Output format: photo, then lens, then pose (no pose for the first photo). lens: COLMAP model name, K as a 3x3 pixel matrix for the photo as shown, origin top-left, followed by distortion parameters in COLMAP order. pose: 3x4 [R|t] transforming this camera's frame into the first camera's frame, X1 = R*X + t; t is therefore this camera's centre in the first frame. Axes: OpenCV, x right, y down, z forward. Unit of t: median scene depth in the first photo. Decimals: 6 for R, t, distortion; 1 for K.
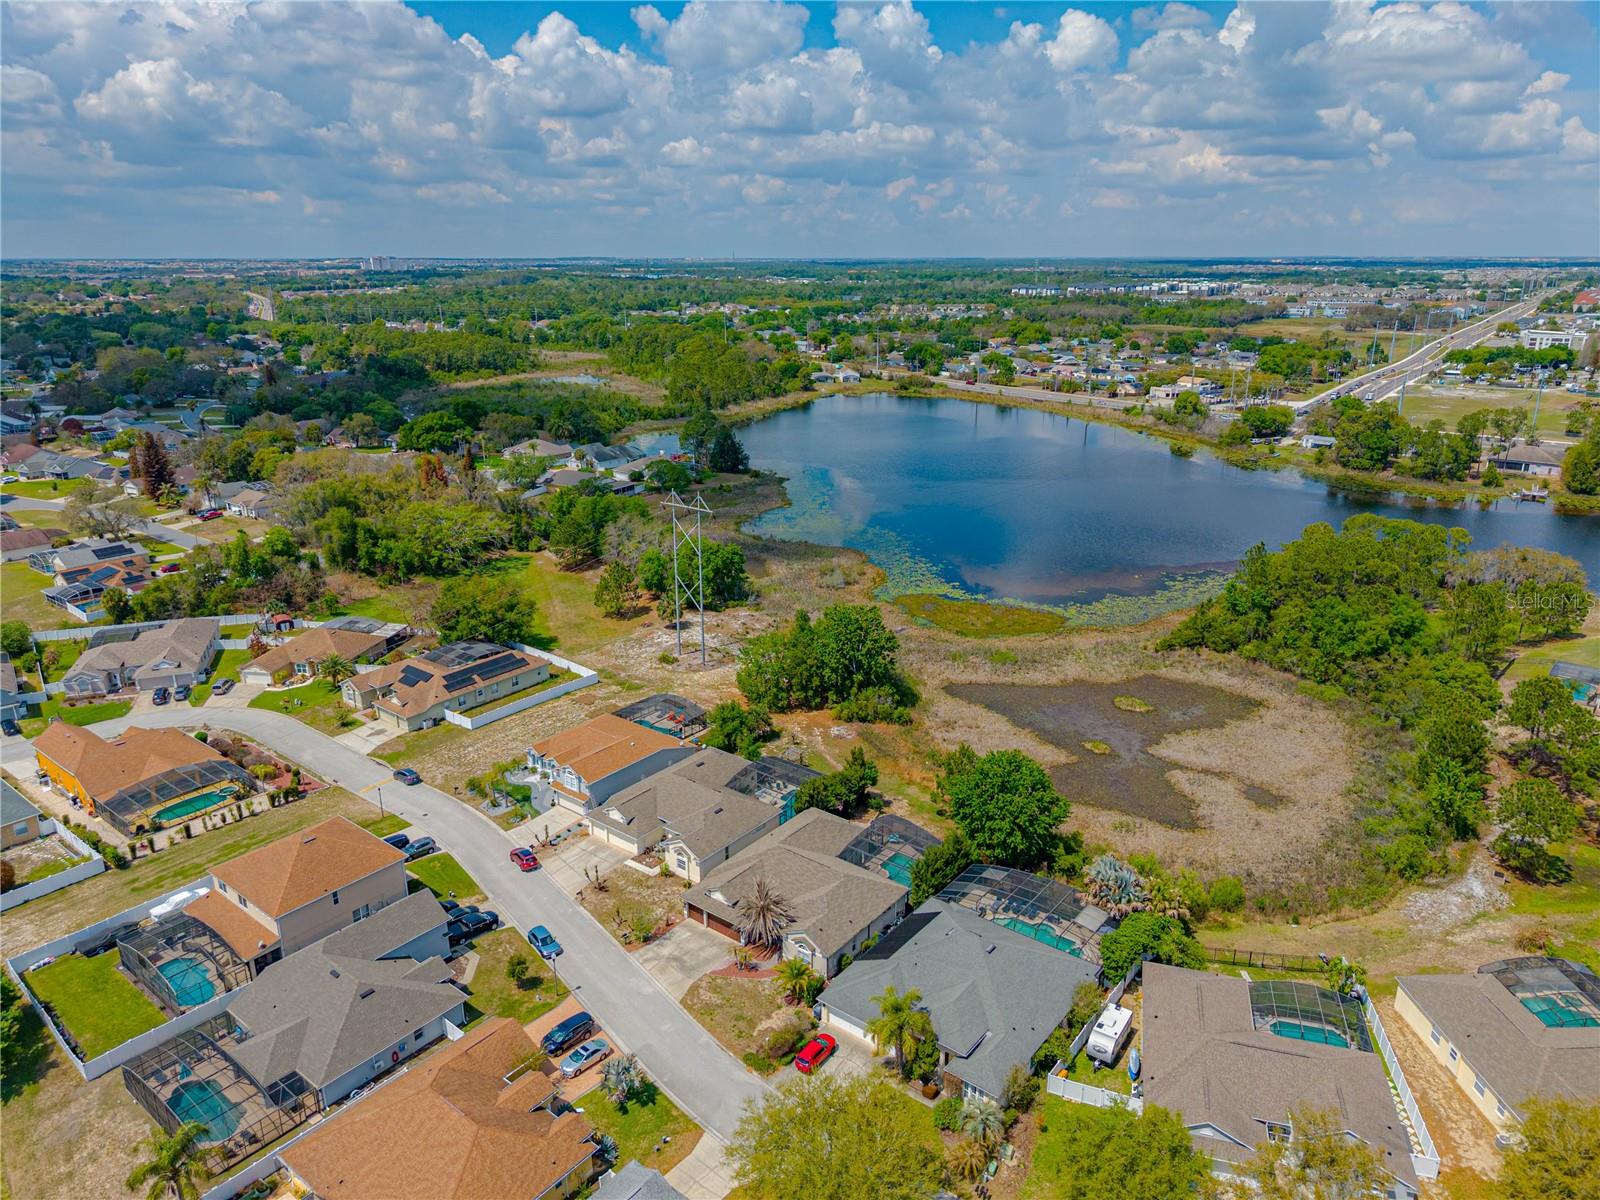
lens RADIAL K [[1070.1, 0, 793.9], [0, 1070.1, 593.6], [0, 0, 1]] dist [0.048815, -0.052079]
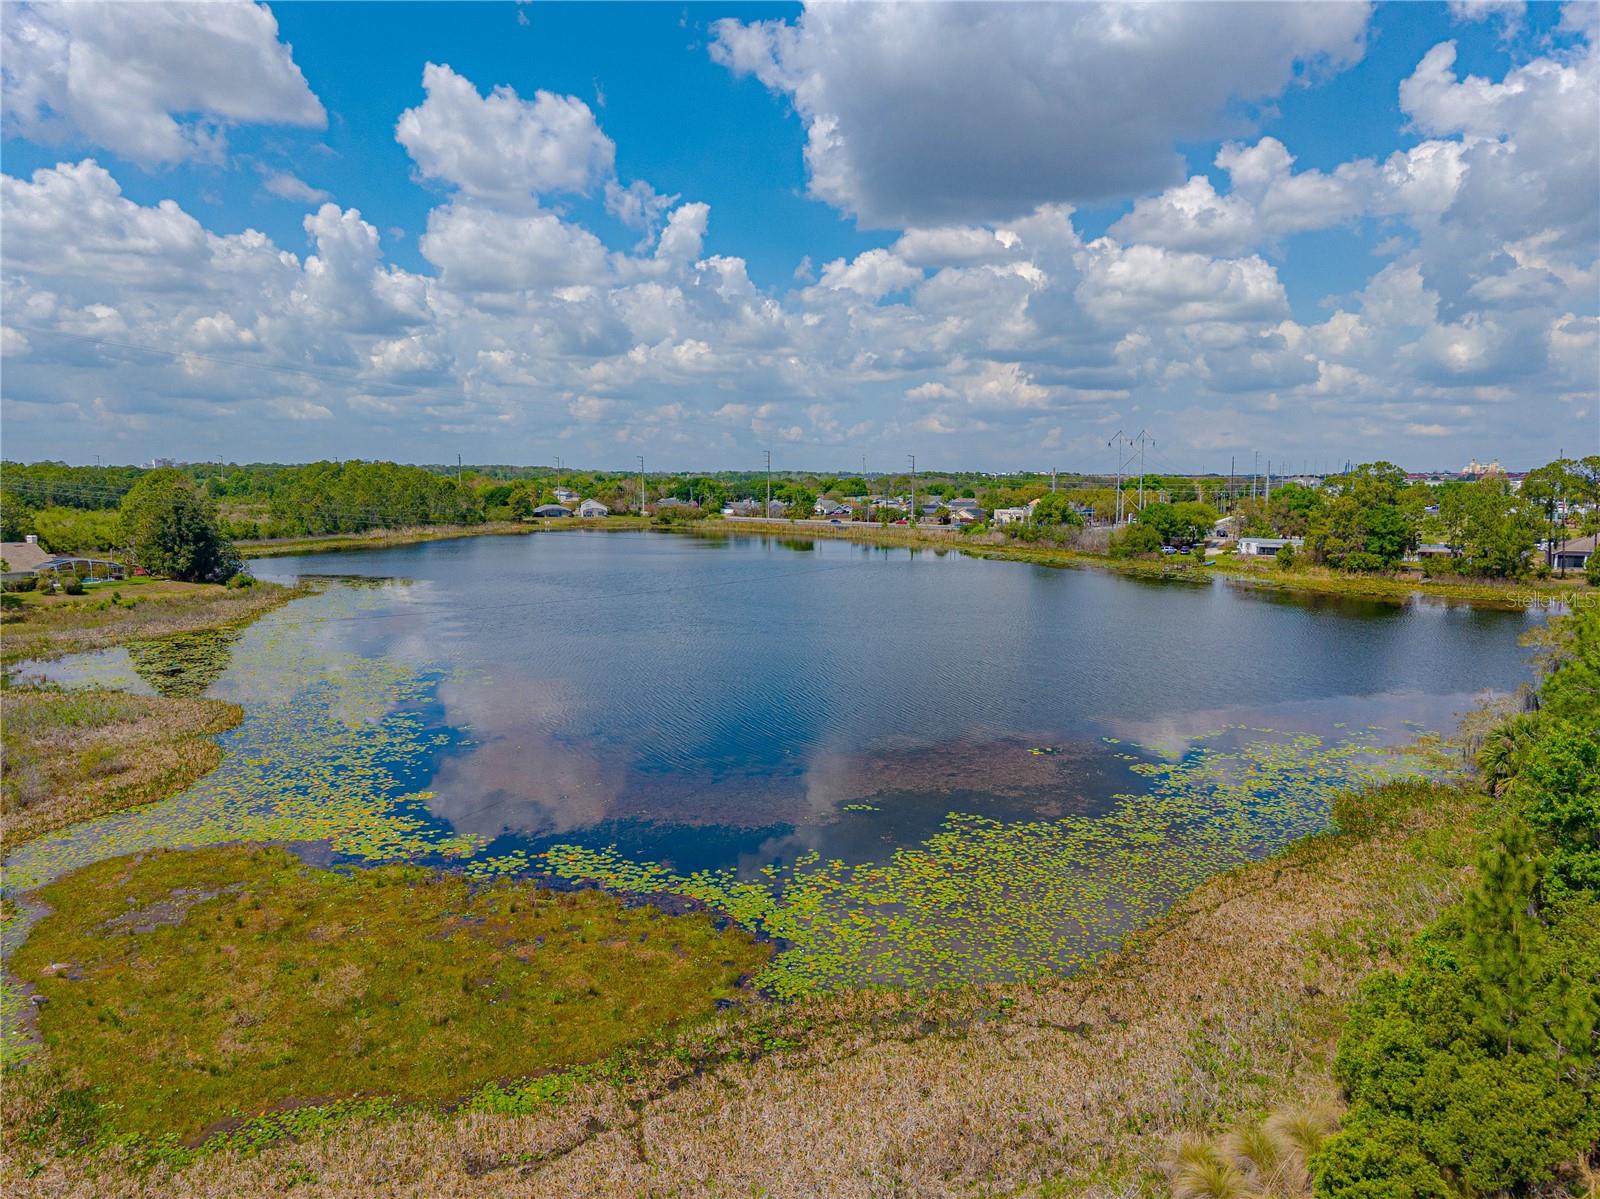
lens RADIAL K [[1086.5, 0, 817.7], [0, 1086.5, 598.0], [0, 0, 1]] dist [0.028599, -0.026837]
pose [[0.987432, -0.009573, 0.157754, 0.306121], [0.039578, 0.981337, -0.188176, -0.004562], [-0.153009, 0.192055, 0.969383, 1.032964]]
